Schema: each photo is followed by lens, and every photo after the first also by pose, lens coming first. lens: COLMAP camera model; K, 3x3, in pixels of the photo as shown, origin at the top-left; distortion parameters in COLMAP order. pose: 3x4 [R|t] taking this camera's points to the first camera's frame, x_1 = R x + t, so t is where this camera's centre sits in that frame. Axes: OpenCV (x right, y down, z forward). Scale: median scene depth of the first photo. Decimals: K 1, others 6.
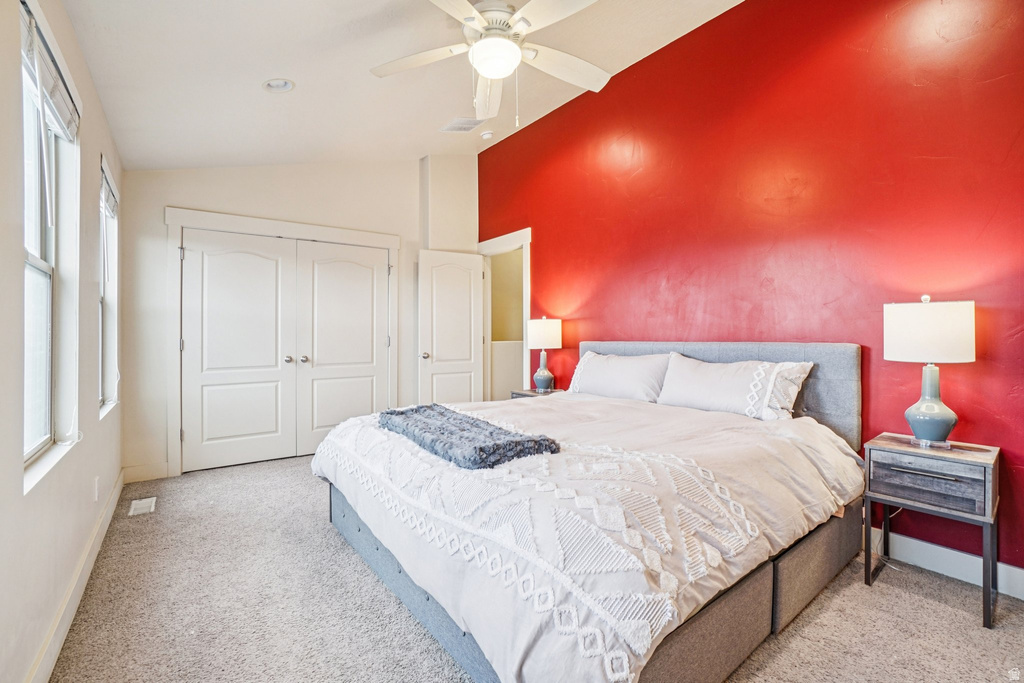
lens RADIAL K [[455.2, 0, 510.8], [0, 455.2, 331.7], [0, 0, 1]] dist [-0.000278, 0.000284]
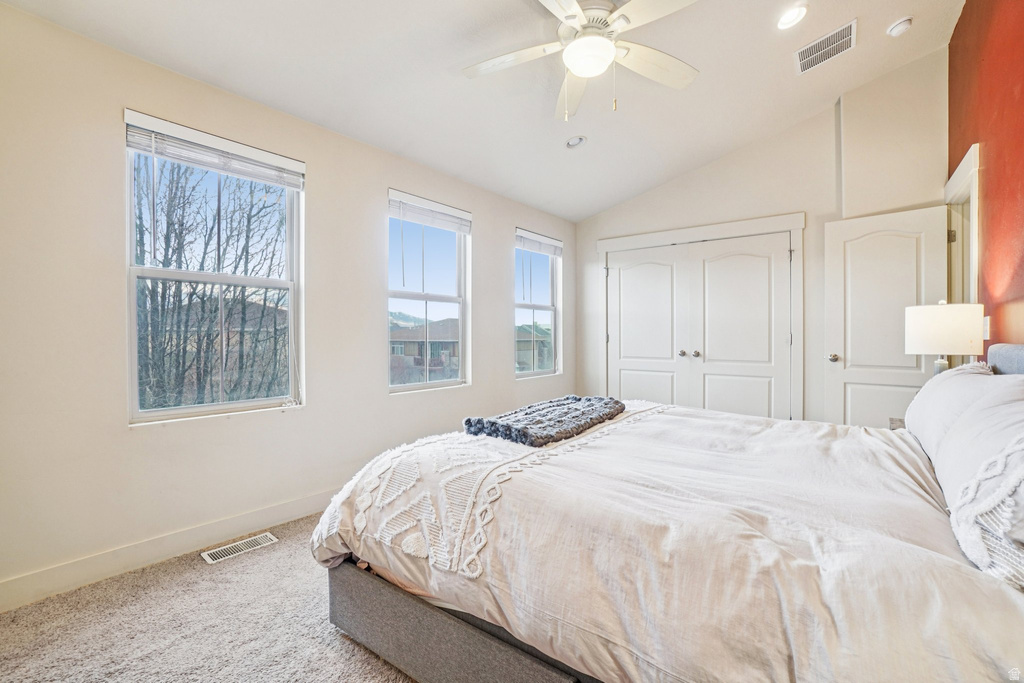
lens RADIAL K [[455.2, 0, 510.8], [0, 455.2, 331.7], [0, 0, 1]] dist [-0.000278, 0.000284]
pose [[0.267633, 0.001932, -0.963519, 0.461058], [0.002914, 0.999992, 0.002814, 0.004356], [0.963516, -0.003560, 0.267625, 0.297762]]
